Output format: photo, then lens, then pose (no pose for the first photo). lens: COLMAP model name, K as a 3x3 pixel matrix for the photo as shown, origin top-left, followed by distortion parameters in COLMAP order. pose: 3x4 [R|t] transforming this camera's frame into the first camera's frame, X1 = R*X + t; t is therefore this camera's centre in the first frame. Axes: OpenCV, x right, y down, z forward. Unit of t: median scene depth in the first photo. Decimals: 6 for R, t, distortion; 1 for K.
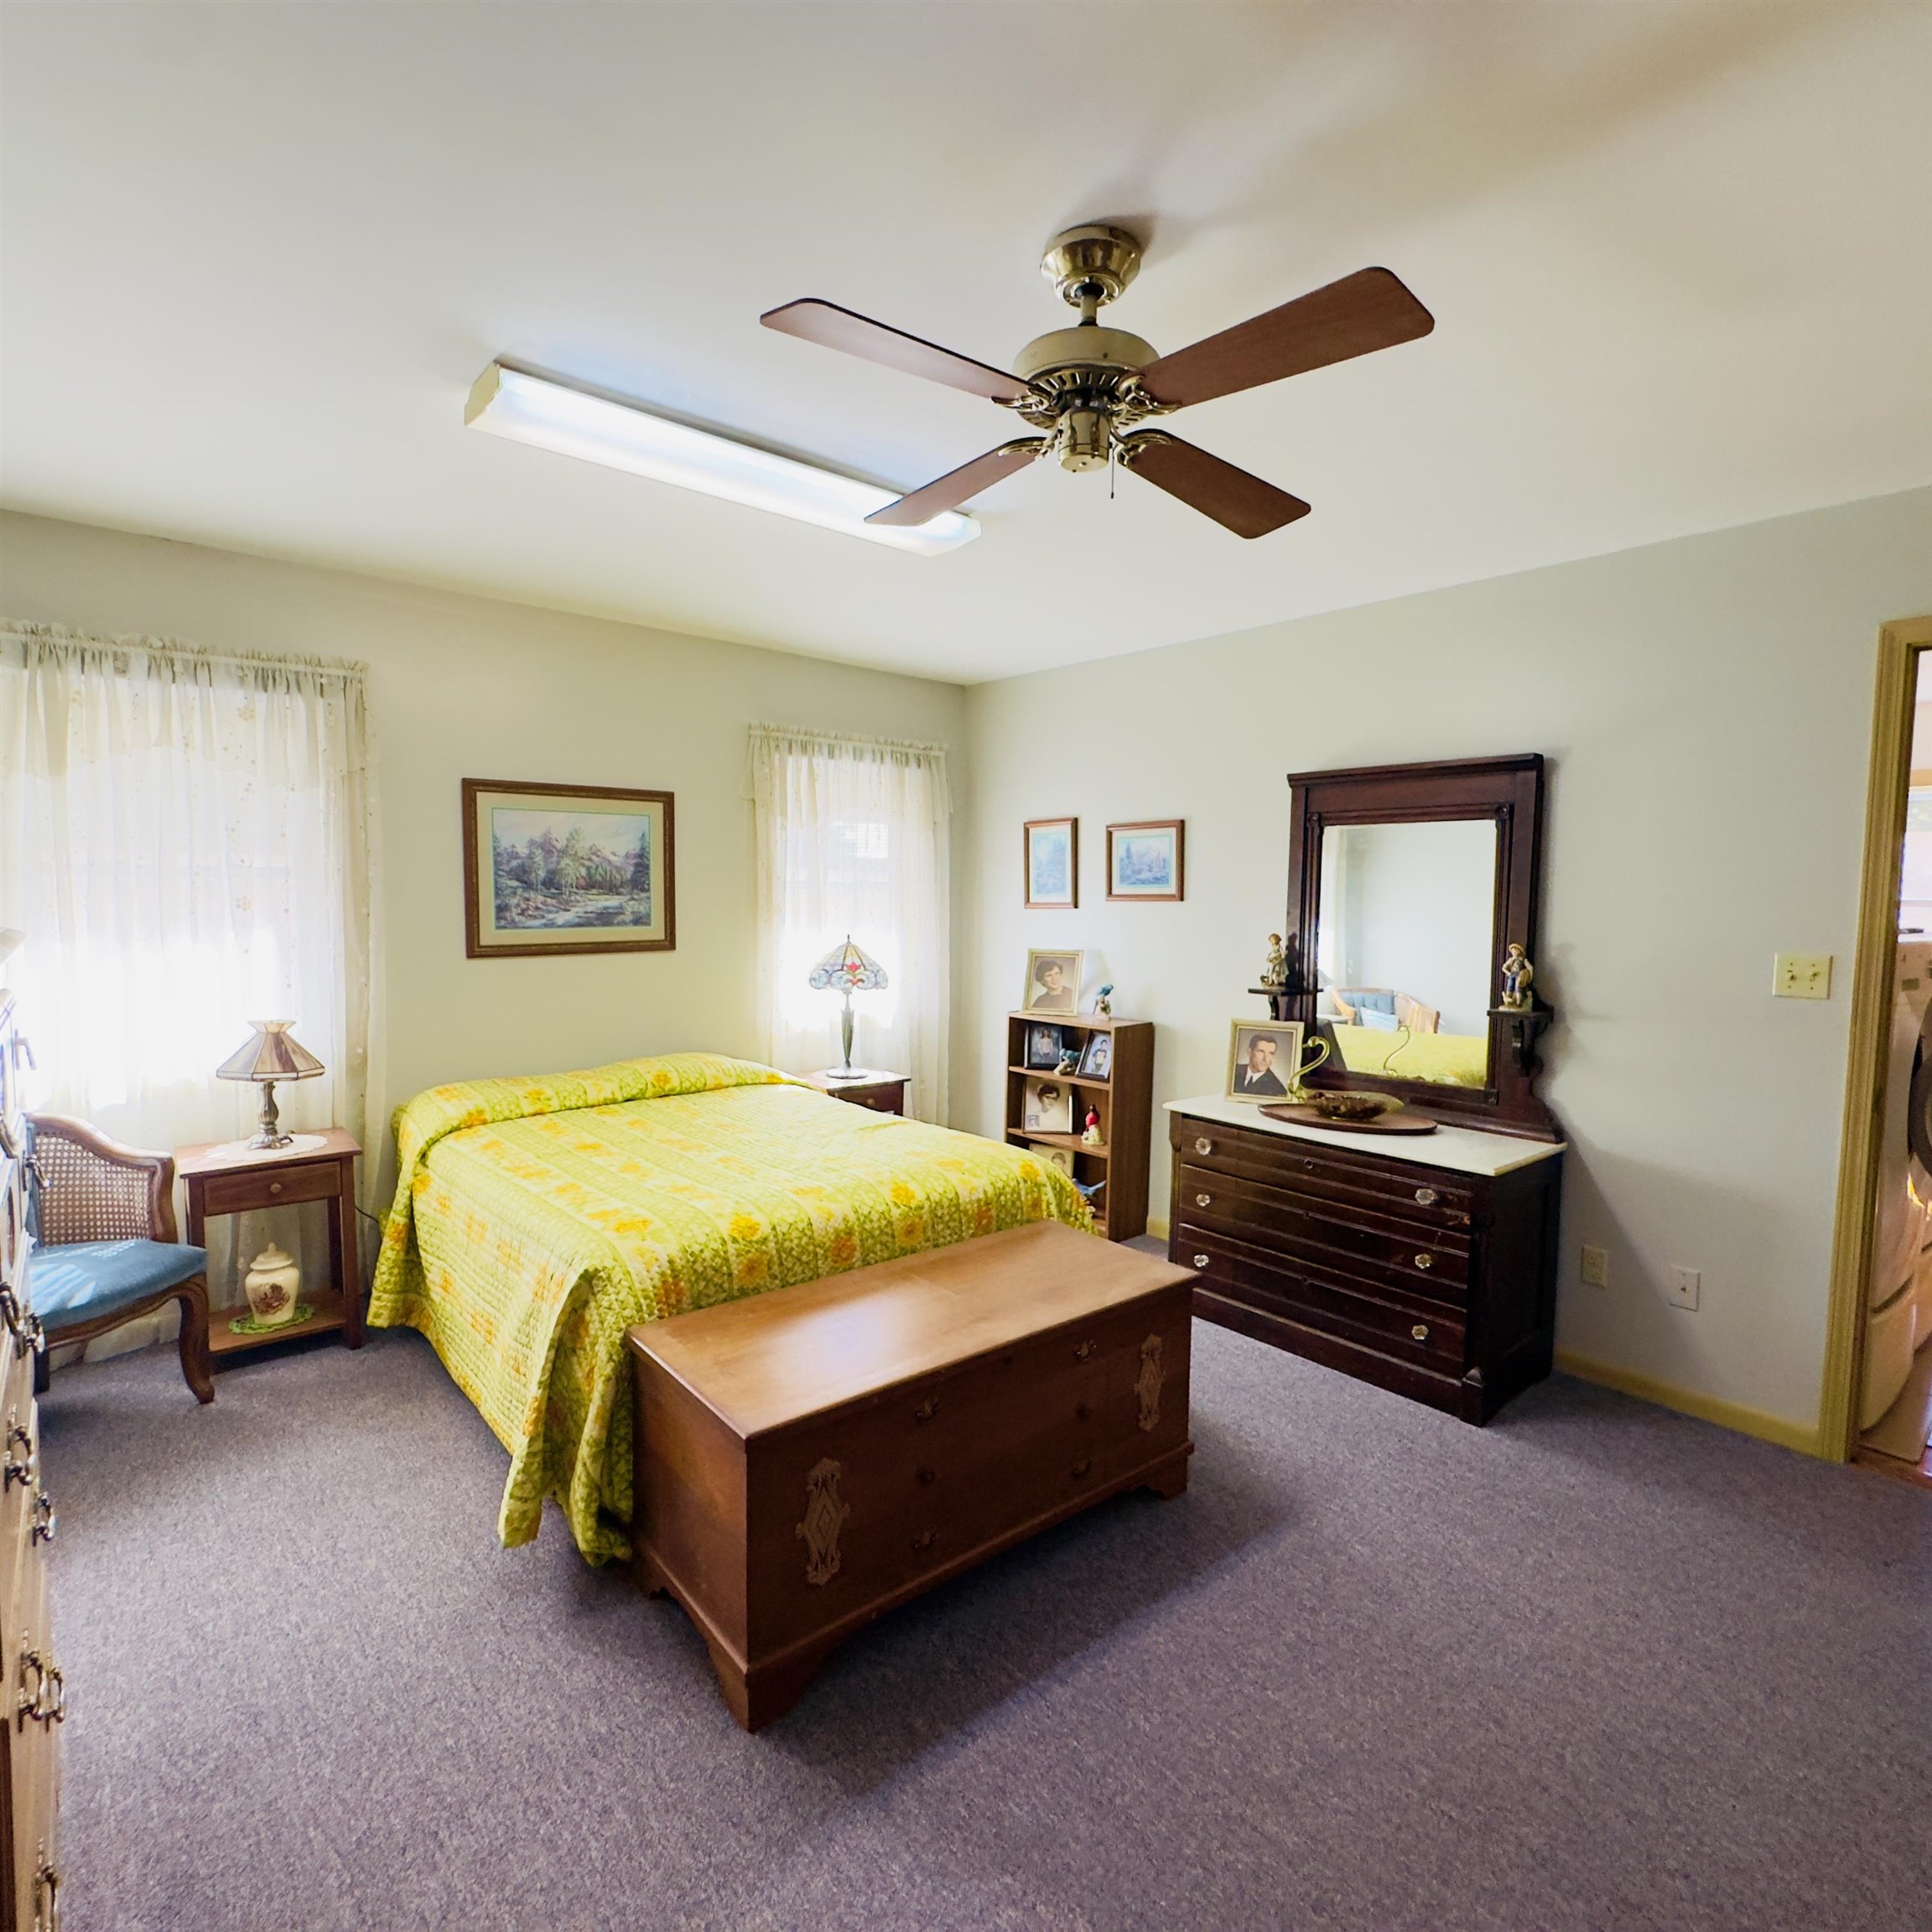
lens RADIAL K [[1032.8, 0, 964.6], [0, 1032.8, 963.5], [0, 0, 1]] dist [-0.001917, 0.001188]
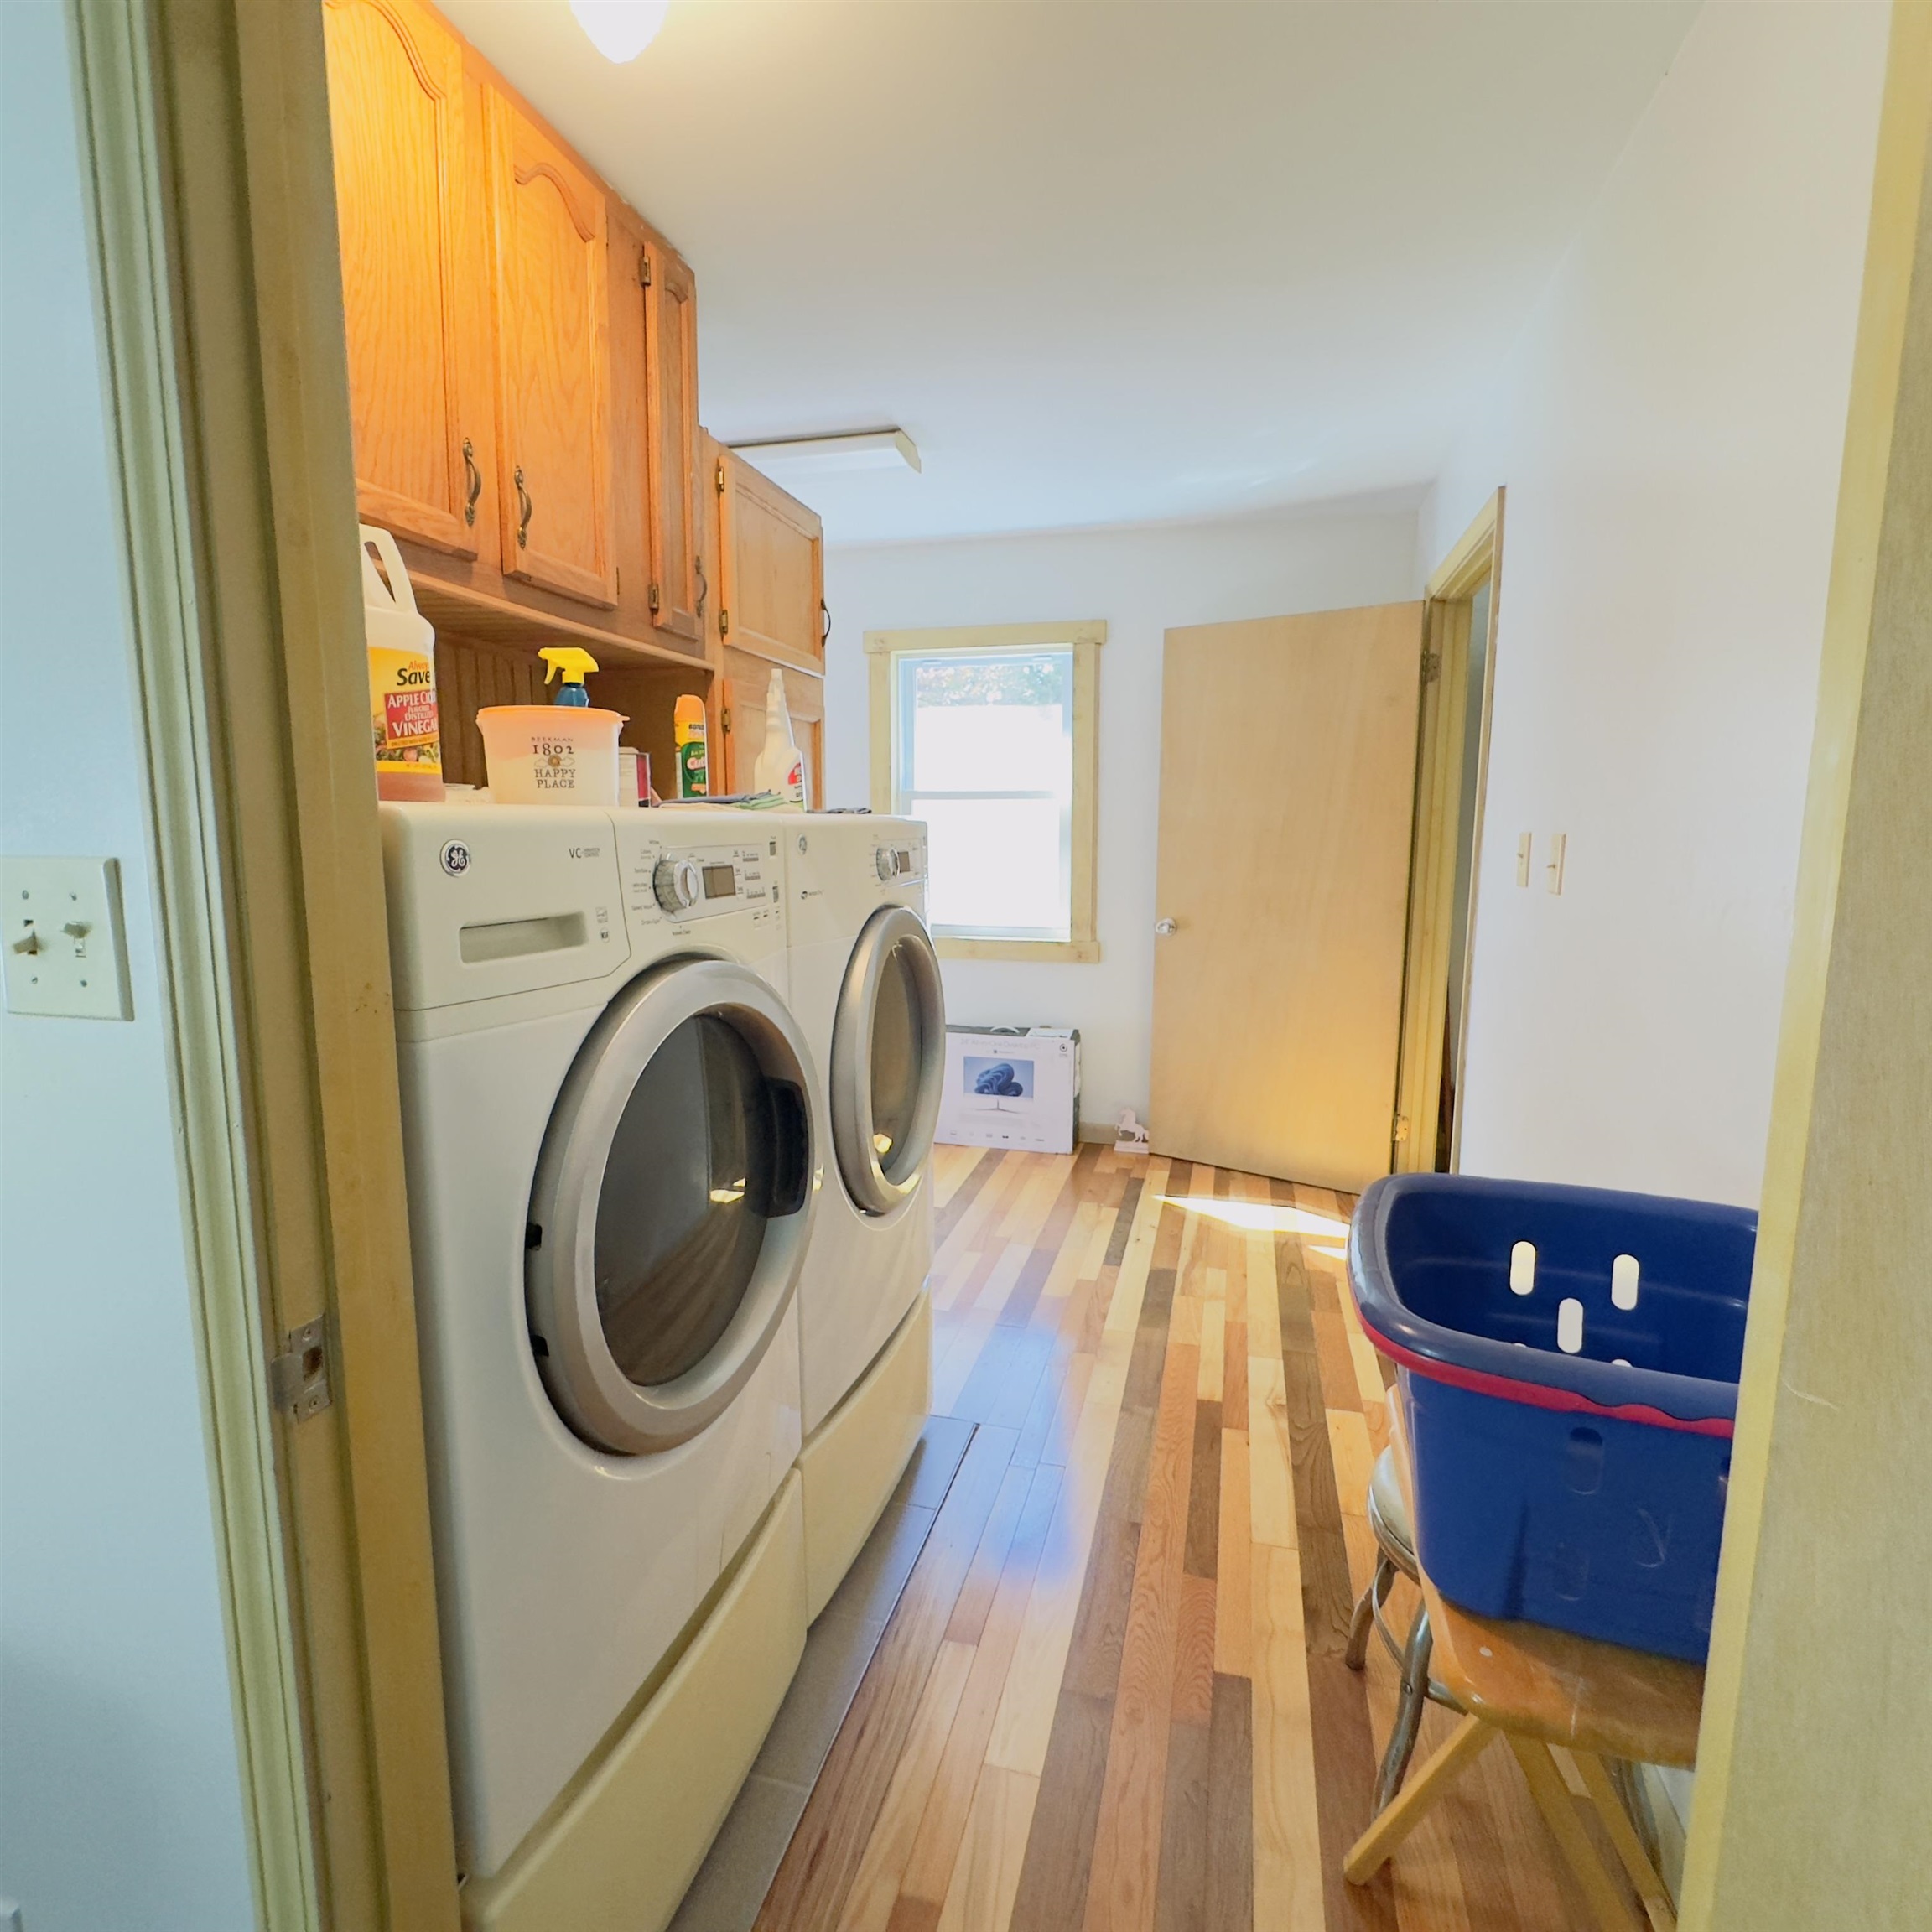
lens RADIAL K [[1032.8, 0, 960.4], [0, 1032.8, 961.1], [0, 0, 1]] dist [-0.001917, 0.001188]
pose [[0.827449, -0.087584, 0.554668, 0.647302], [0.048997, 0.995255, 0.084060, 0.004991], [-0.559399, -0.042379, 0.827815, 0.487601]]
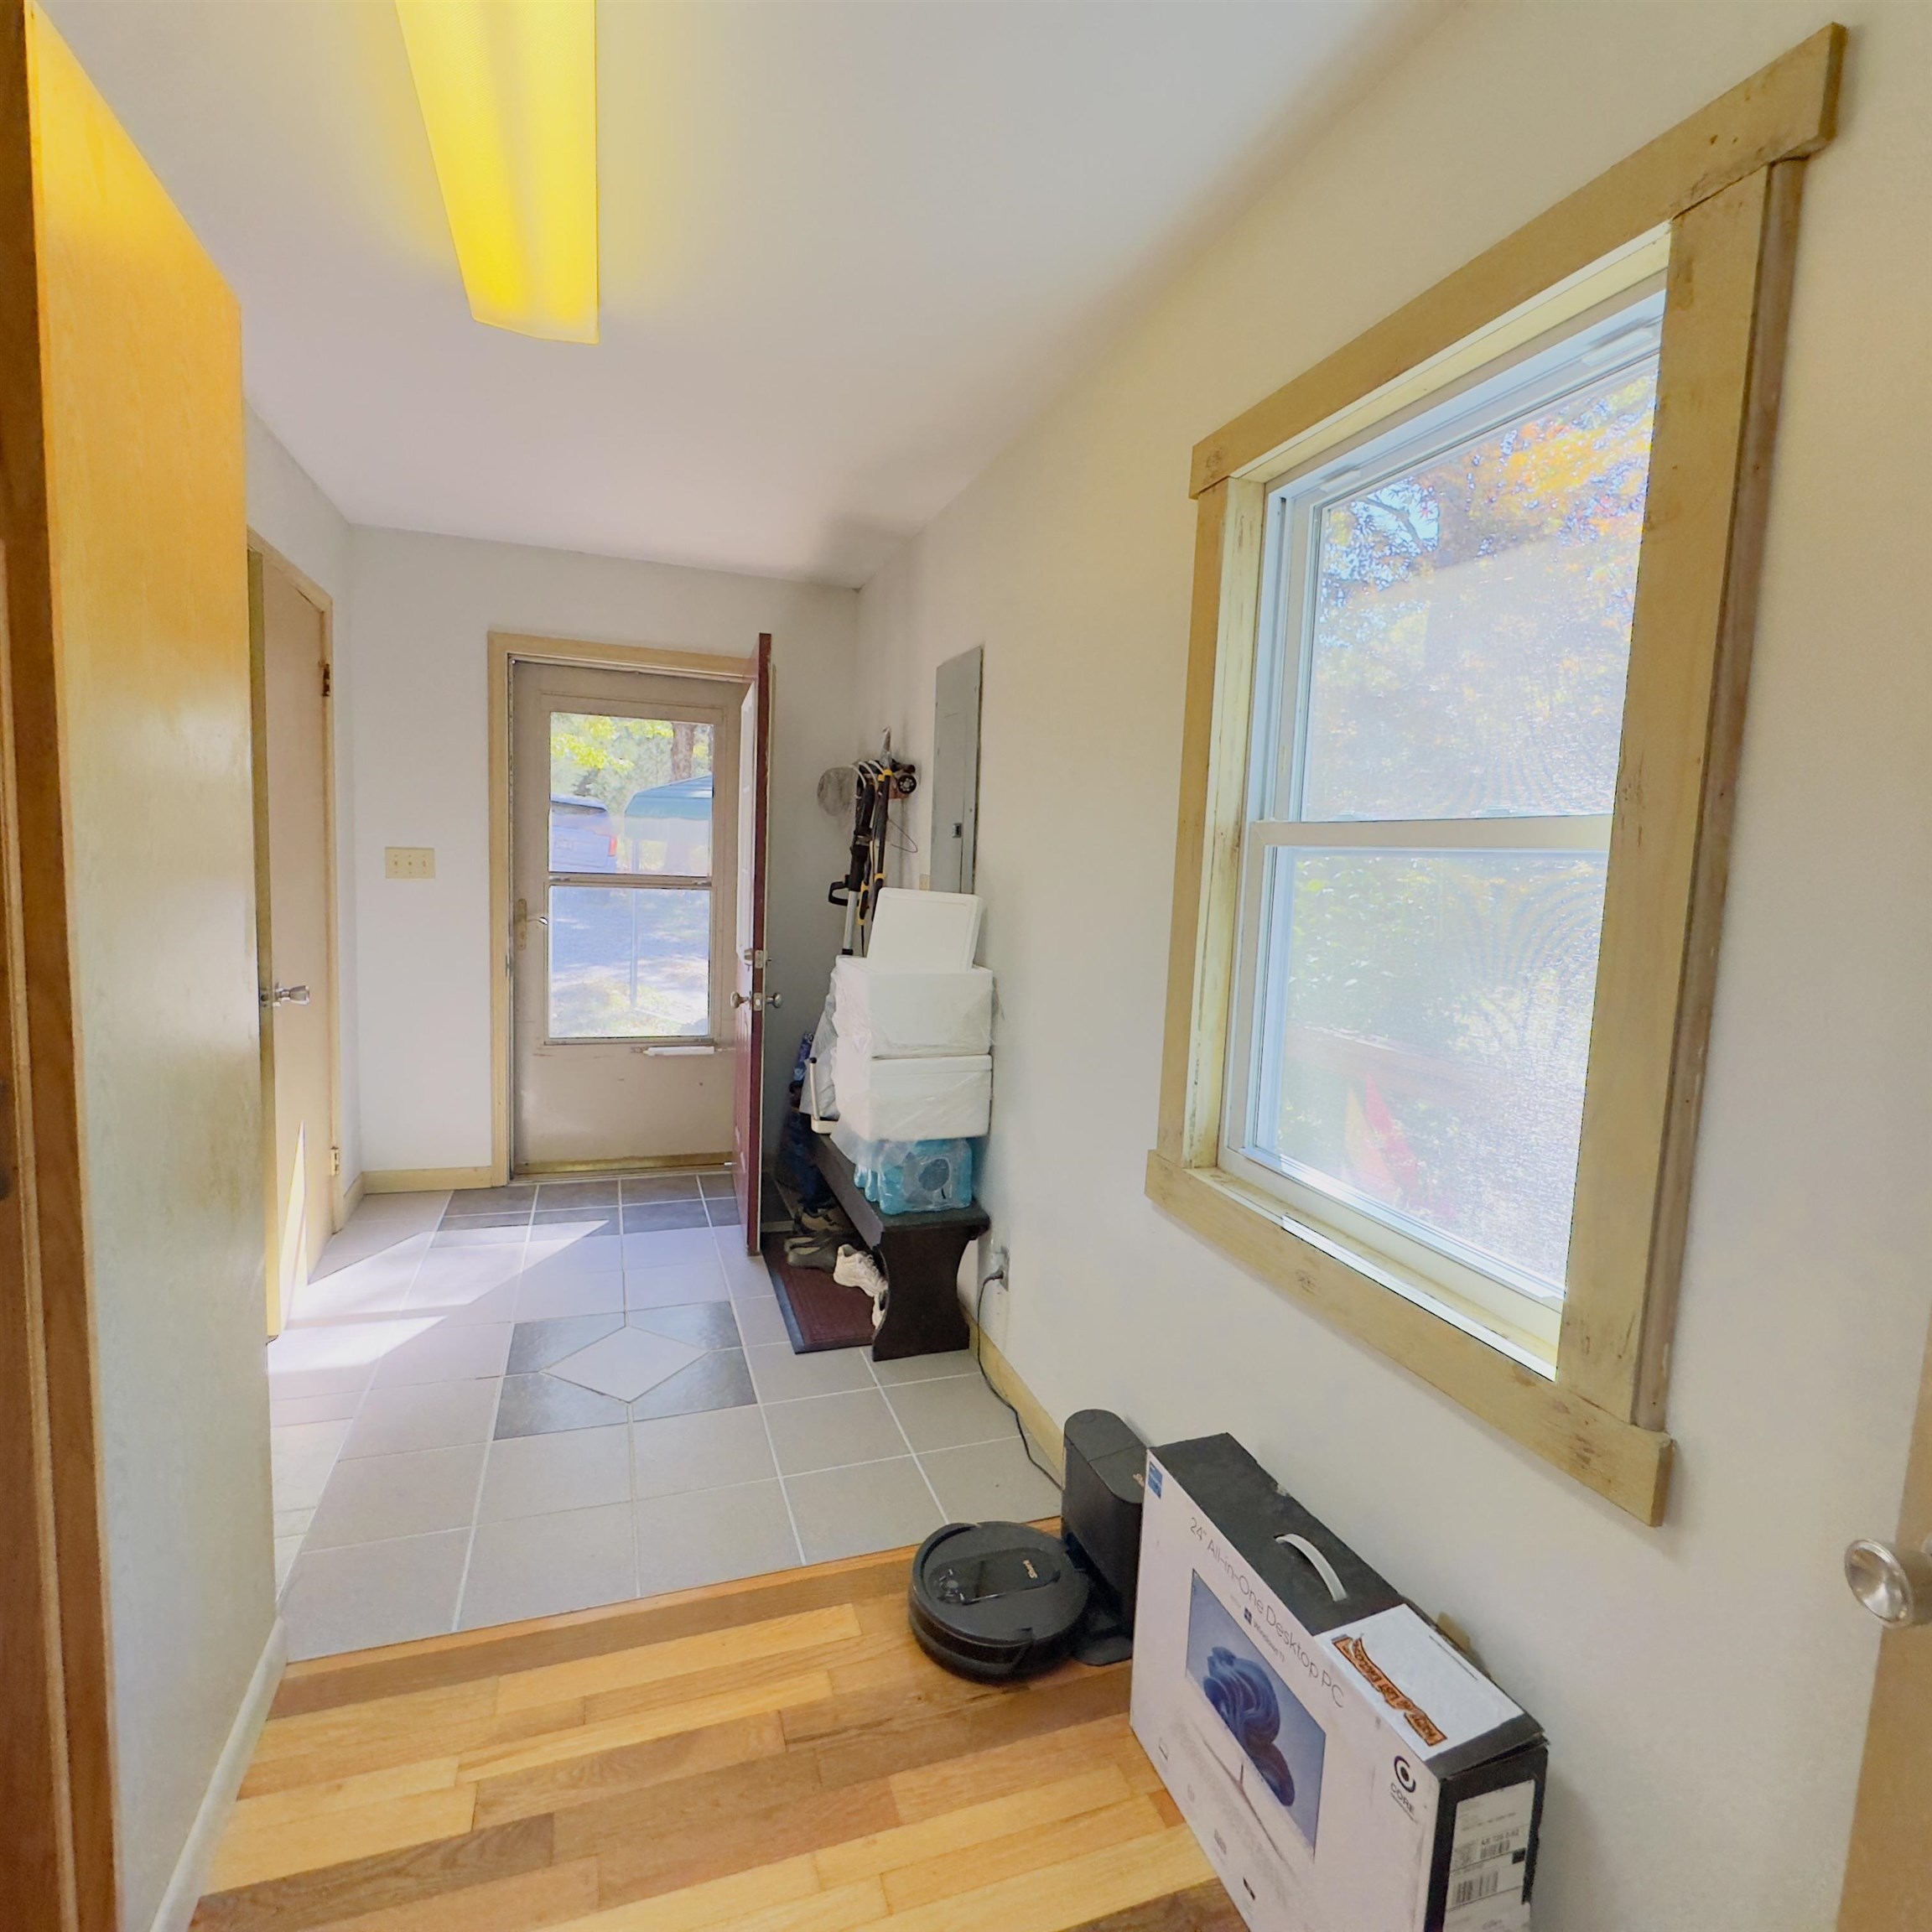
lens RADIAL K [[1032.8, 0, 965.7], [0, 1032.8, 964.5], [0, 0, 1]] dist [-0.001917, 0.001188]
pose [[0.928376, 0.069656, -0.365056, 1.349713], [-0.059743, 0.997475, 0.038393, -0.040900], [0.366809, -0.013834, 0.930194, 1.044007]]
